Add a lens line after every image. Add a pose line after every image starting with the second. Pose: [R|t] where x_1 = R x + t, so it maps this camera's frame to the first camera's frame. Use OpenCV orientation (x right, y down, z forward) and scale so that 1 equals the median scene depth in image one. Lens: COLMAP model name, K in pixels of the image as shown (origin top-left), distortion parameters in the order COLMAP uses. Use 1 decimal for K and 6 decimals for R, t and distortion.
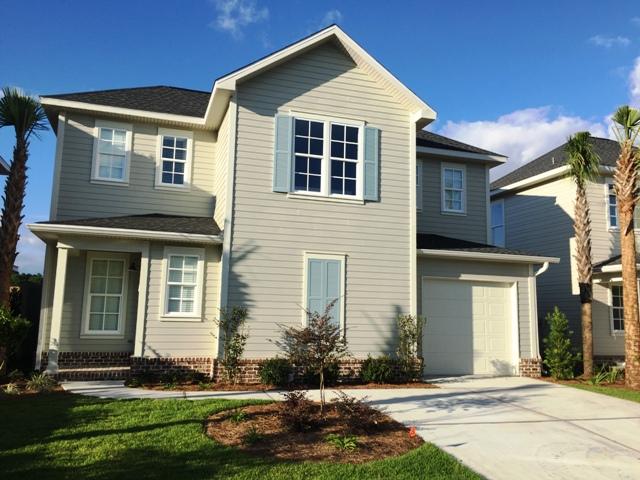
lens RADIAL K [[551.3, 0, 321.5], [0, 551.3, 238.6], [0, 0, 1]] dist [0.068633, -0.105531]
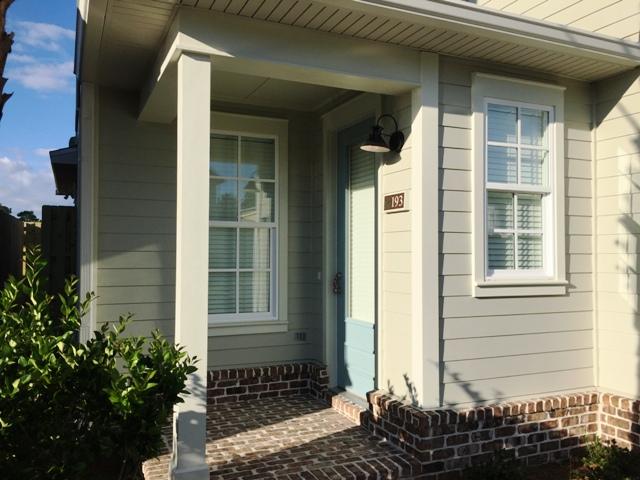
lens RADIAL K [[551.3, 0, 319.5], [0, 551.3, 242.2], [0, 0, 1]] dist [0.068633, -0.105531]
pose [[0.991566, -0.015358, 0.128693, -0.422478], [-0.002076, 0.990945, 0.134252, 0.069368], [-0.129590, -0.133387, 0.982555, 0.678336]]
